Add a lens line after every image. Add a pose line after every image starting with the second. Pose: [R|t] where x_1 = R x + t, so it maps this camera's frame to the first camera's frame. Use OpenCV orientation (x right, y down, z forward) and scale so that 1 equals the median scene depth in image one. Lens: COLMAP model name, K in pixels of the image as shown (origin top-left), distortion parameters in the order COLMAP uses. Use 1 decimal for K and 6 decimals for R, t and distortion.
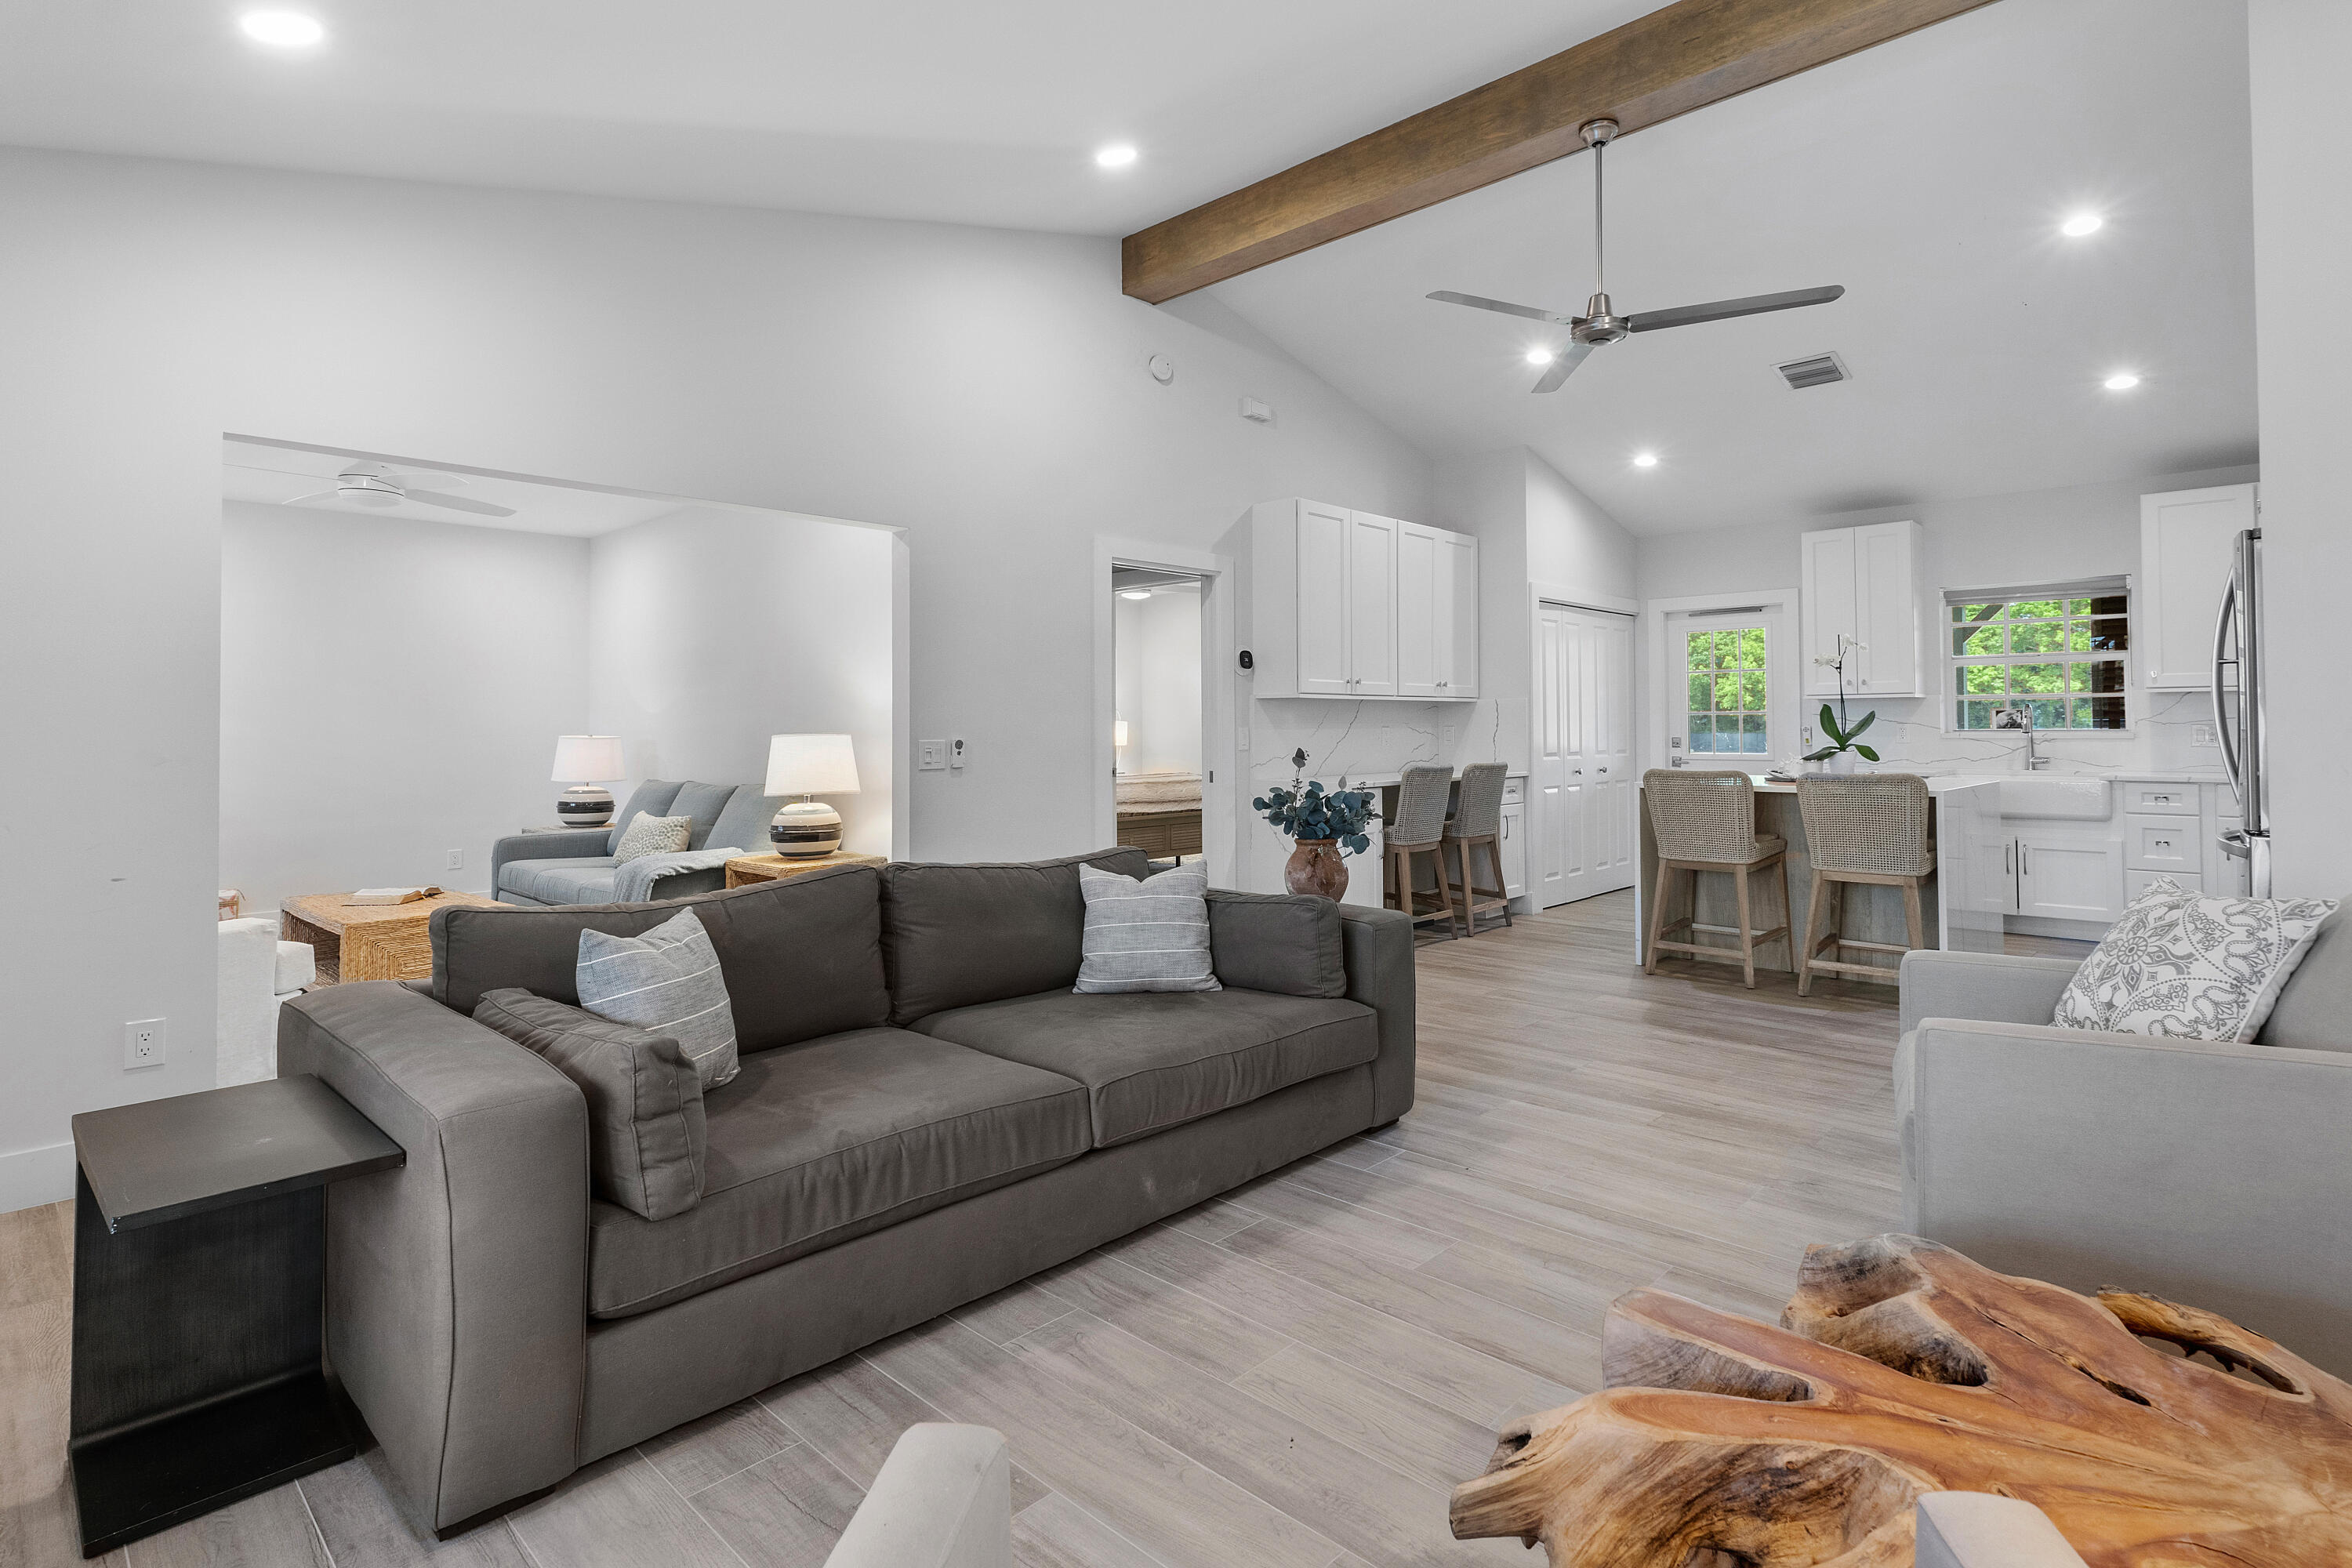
lens RADIAL K [[1160.3, 0, 1196.4], [0, 1160.3, 728.6], [0, 0, 1]] dist [0.011246, -0.001187]
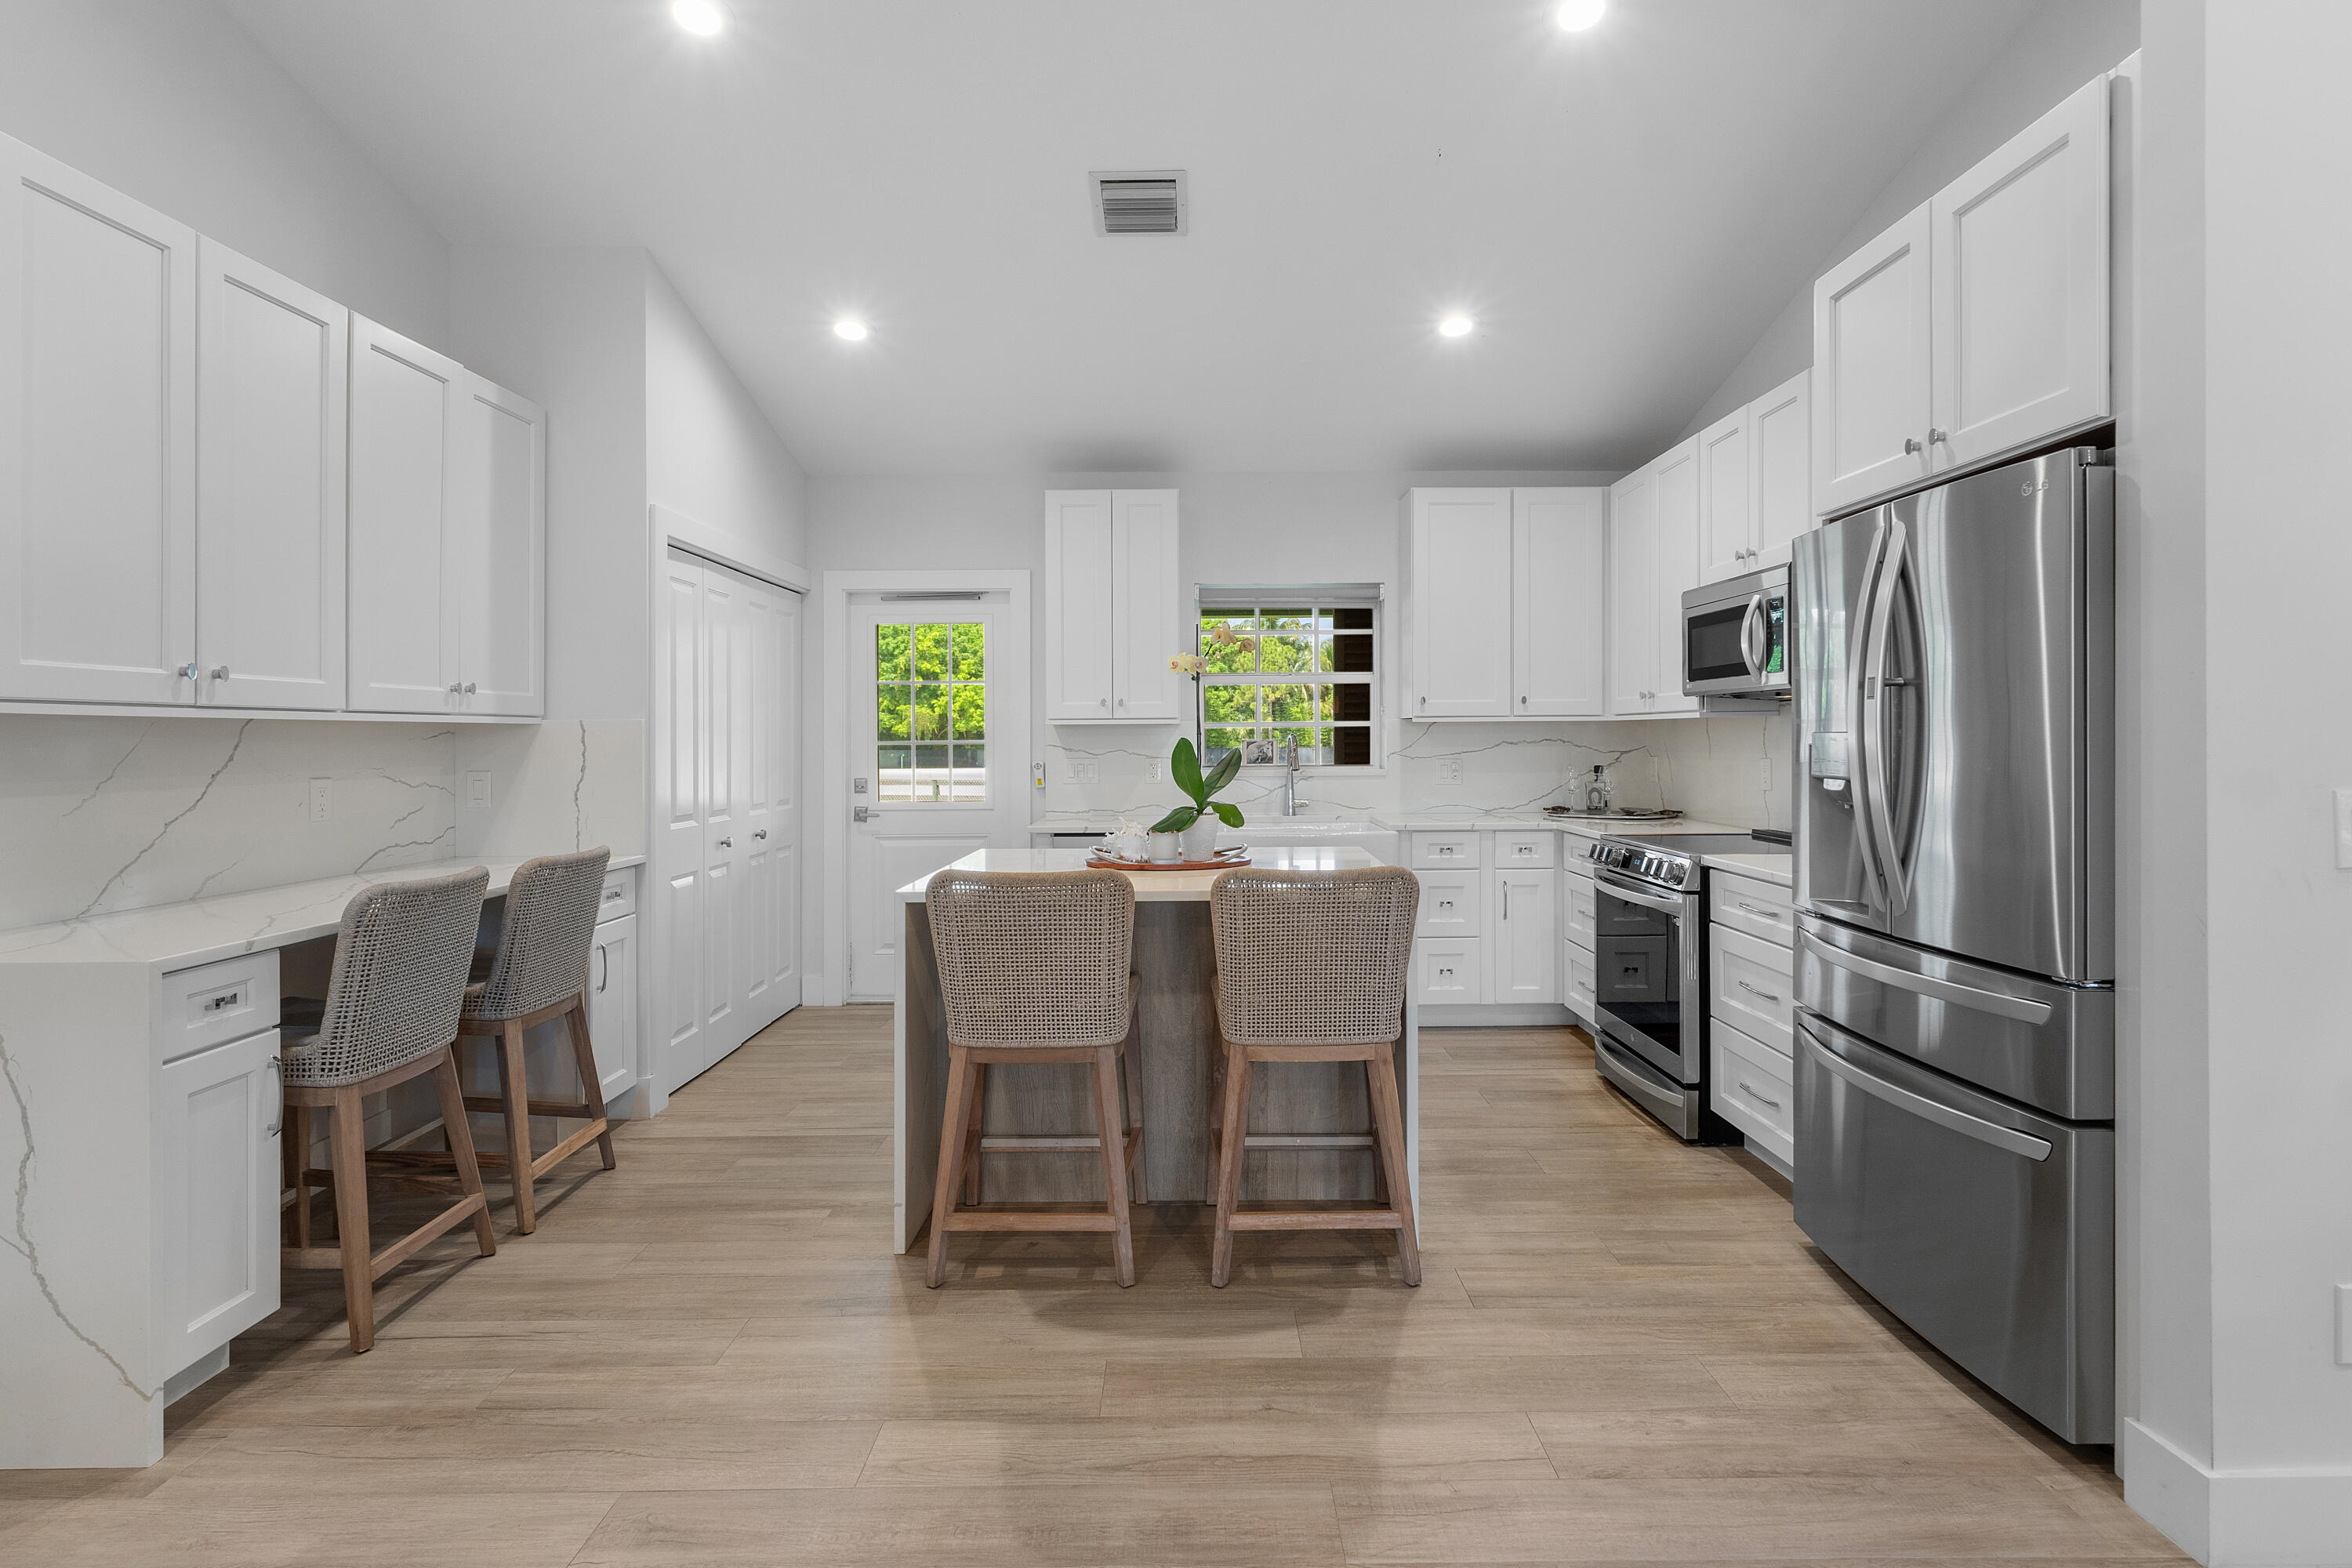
lens RADIAL K [[1154.8, 0, 1163.2], [0, 1154.8, 720.2], [0, 0, 1]] dist [0.008017, 0.000084]
pose [[0.733481, 0.010639, 0.679627, 0.101479], [0.001831, 0.999843, -0.017628, -0.016349], [-0.679708, 0.014174, 0.733346, 0.465915]]
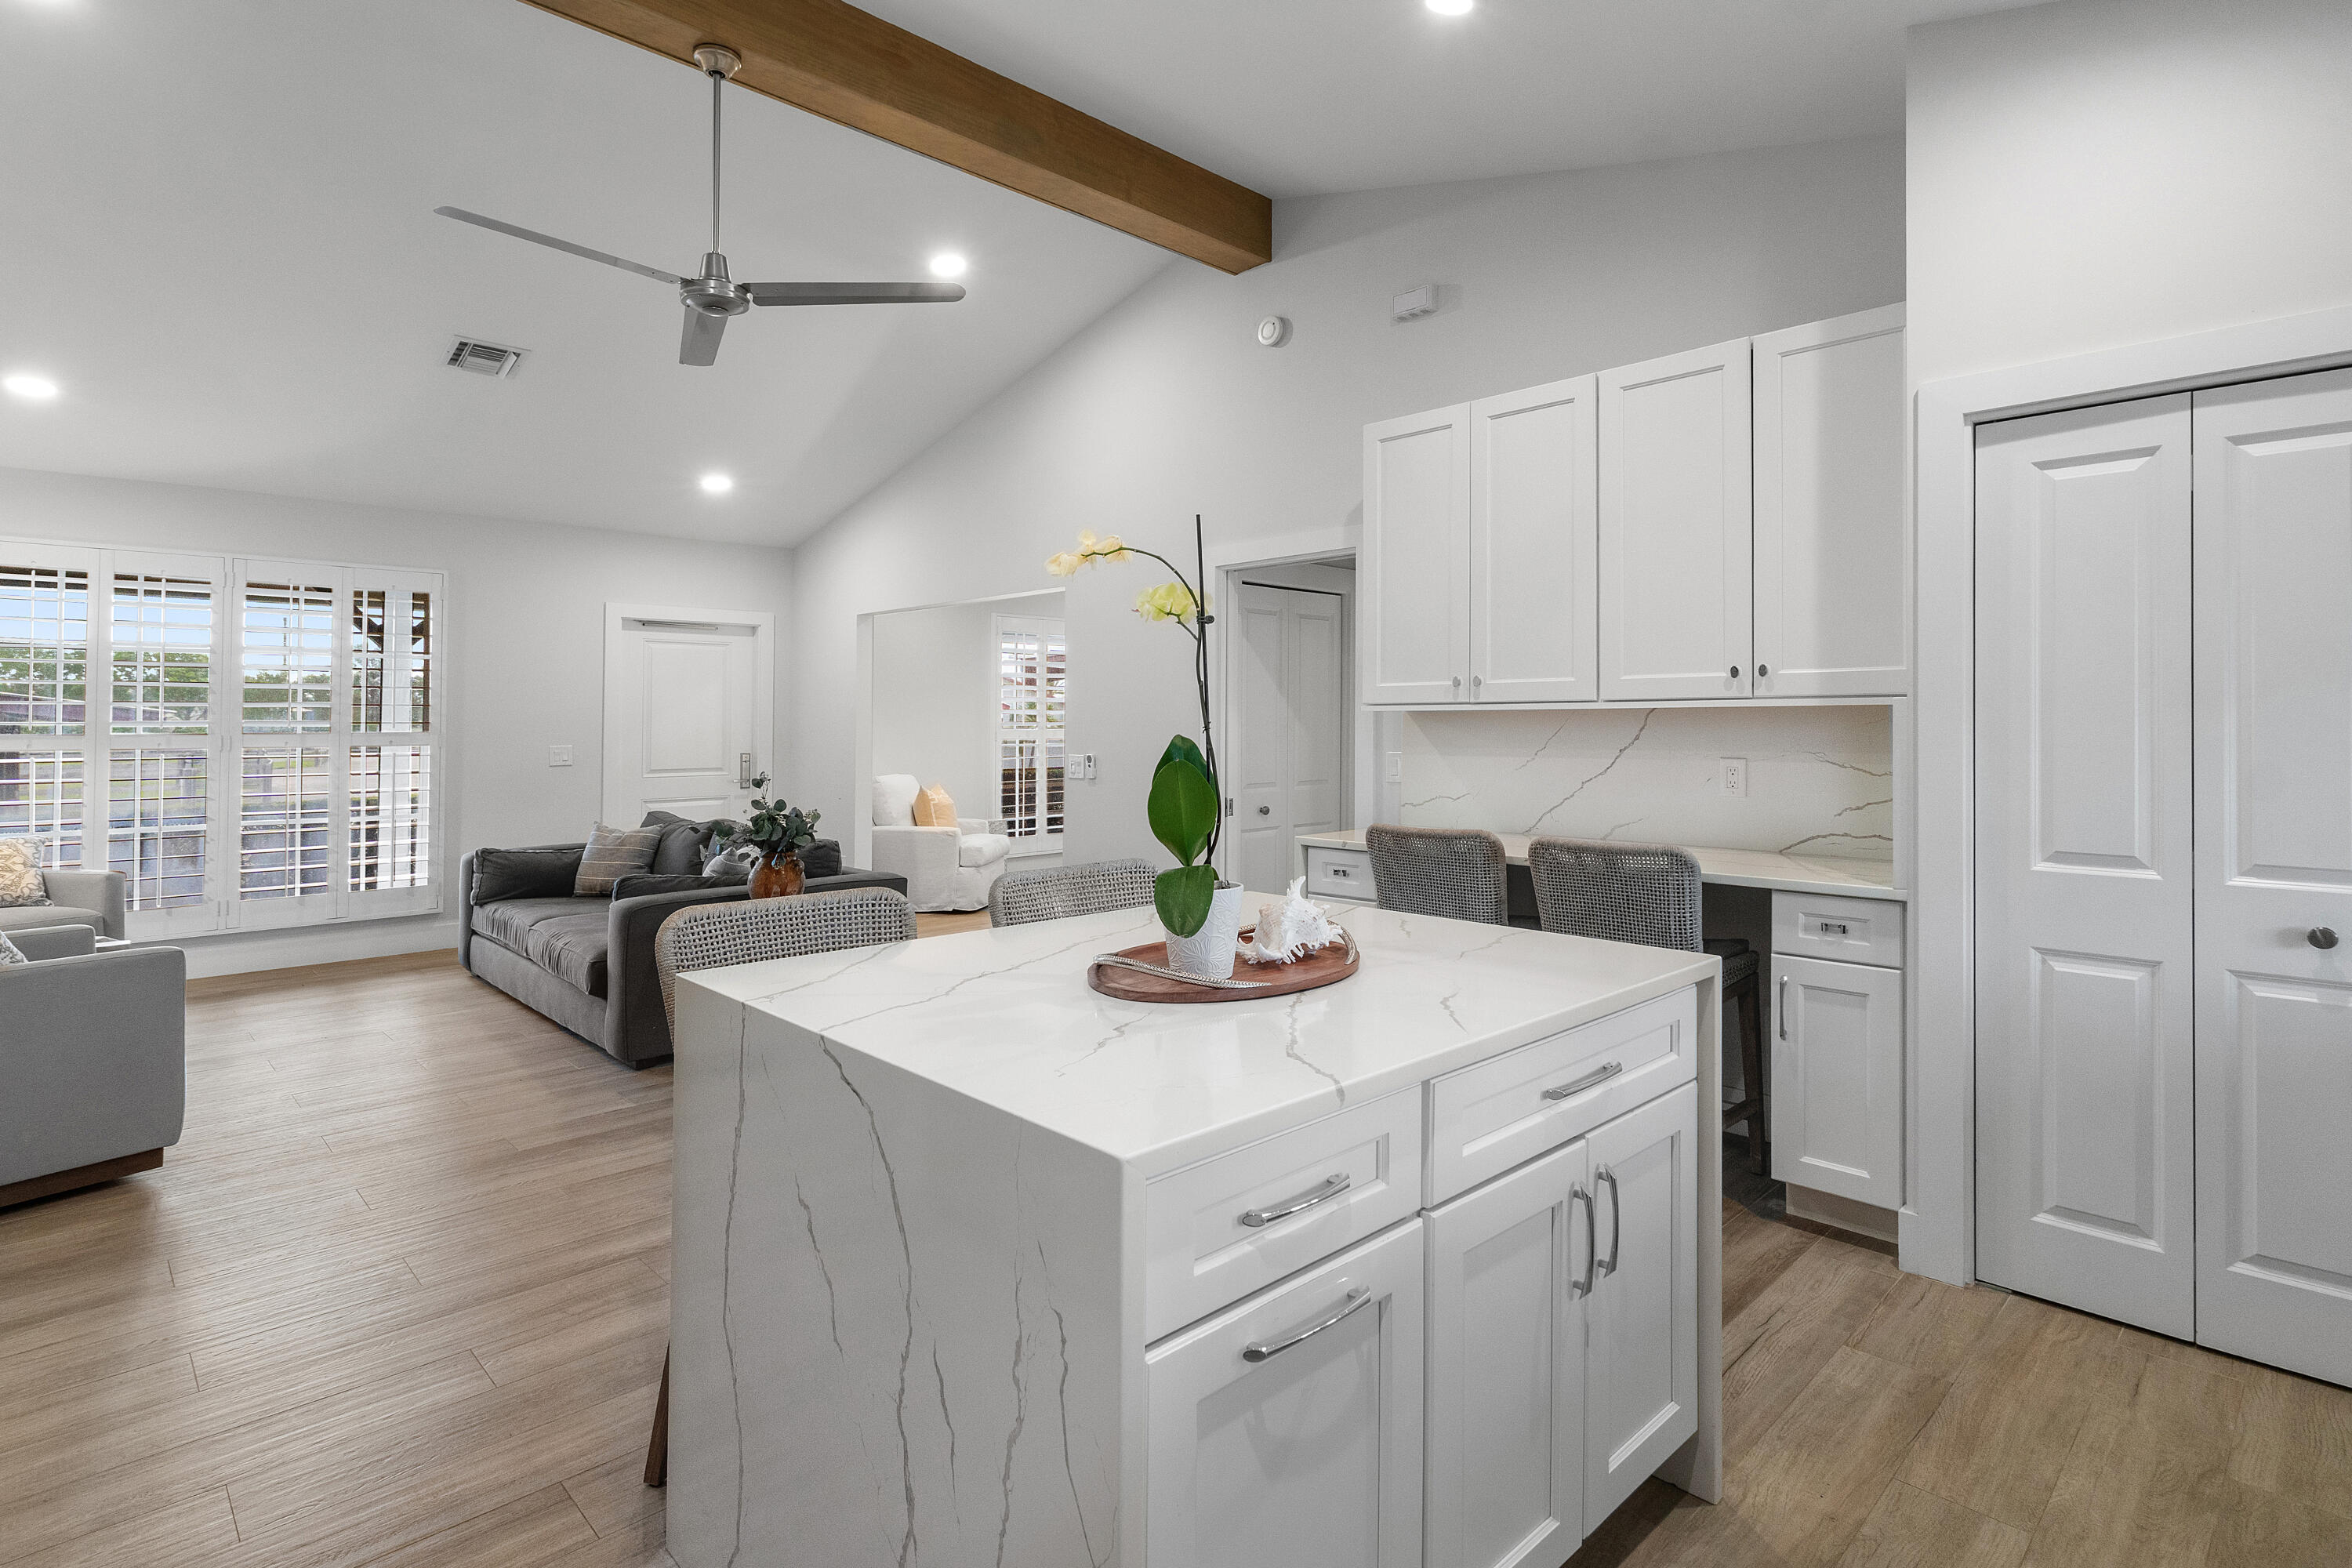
lens RADIAL K [[1160.3, 0, 1196.4], [0, 1160.3, 728.6], [0, 0, 1]] dist [0.011246, -0.001187]
pose [[-0.044847, 0.008513, -0.998958, 0.684414], [0.003366, 0.999959, 0.008371, -0.022901], [0.998988, -0.002988, -0.044874, 0.815226]]
